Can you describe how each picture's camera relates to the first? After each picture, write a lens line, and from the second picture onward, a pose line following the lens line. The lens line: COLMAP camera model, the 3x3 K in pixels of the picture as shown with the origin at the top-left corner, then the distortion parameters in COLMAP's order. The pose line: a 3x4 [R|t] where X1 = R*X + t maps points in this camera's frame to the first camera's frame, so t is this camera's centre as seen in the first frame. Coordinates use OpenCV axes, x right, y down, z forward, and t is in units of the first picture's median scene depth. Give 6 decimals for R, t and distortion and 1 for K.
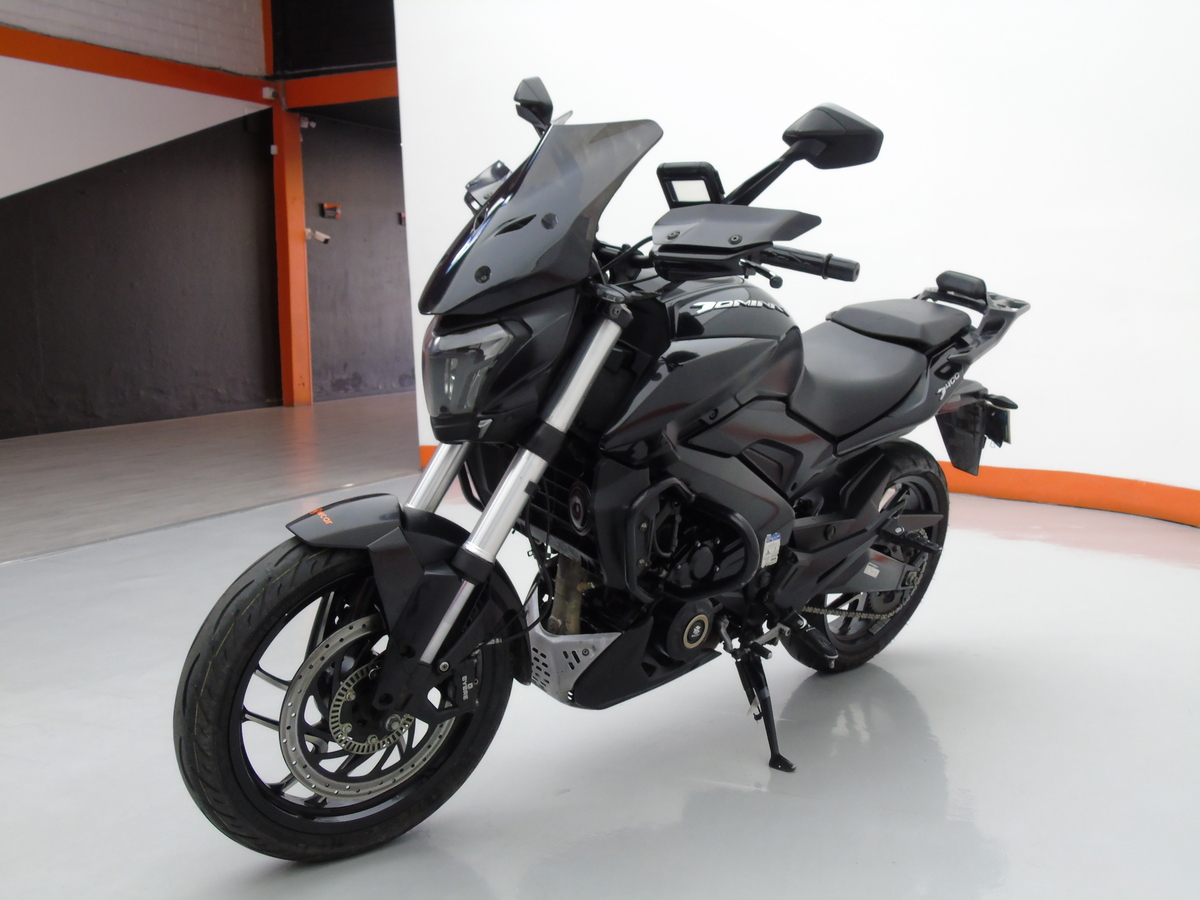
lens RADIAL K [[1244.9, 0, 600.0], [0, 1244.9, 450.0], [0, 0, 1]] dist [-0.015865, 0.005835]
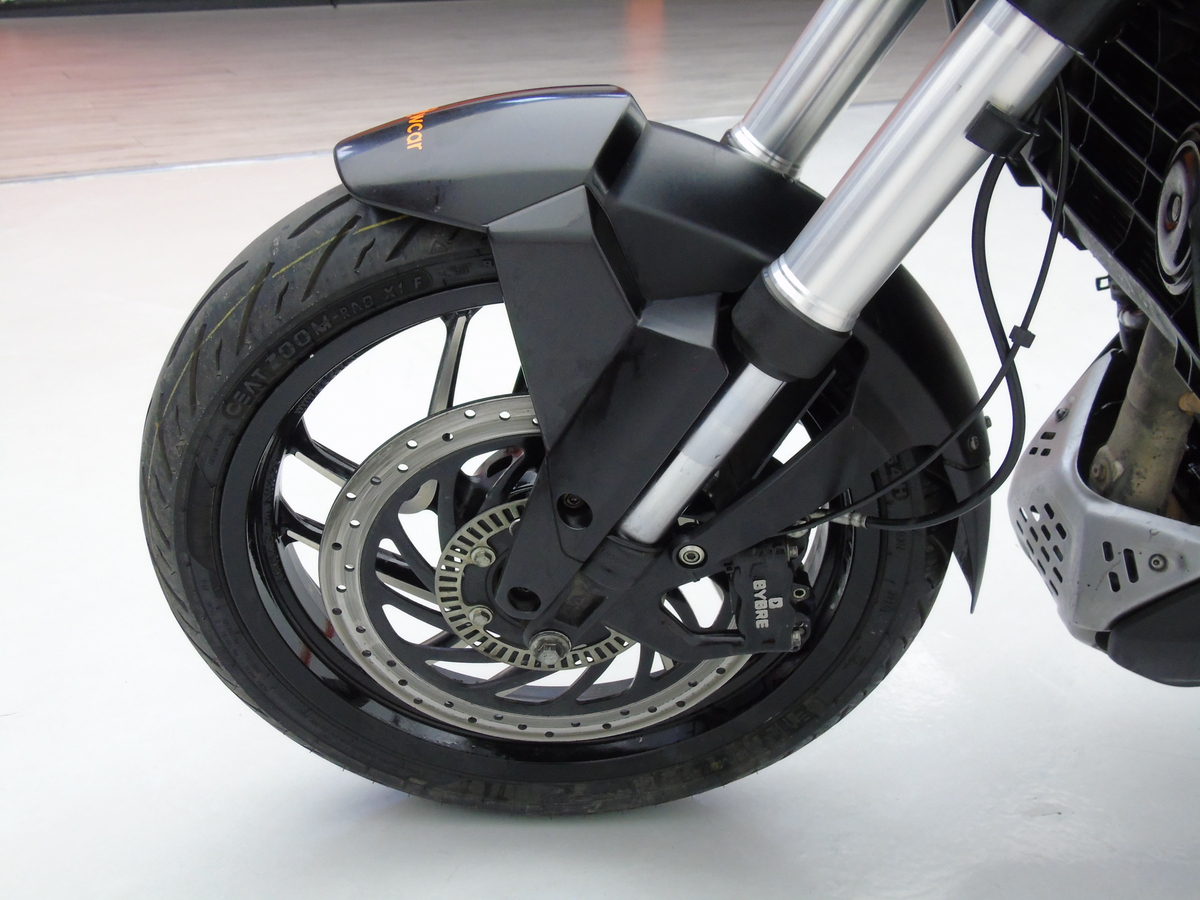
lens RADIAL K [[1244.9, 0, 600.0], [0, 1244.9, 450.0], [0, 0, 1]] dist [-0.015865, 0.005835]
pose [[0.801862, 0.275550, -0.530179, 0.052356], [-0.089320, 0.932624, 0.349621, 0.006269], [0.590796, -0.232992, 0.772448, 0.677263]]
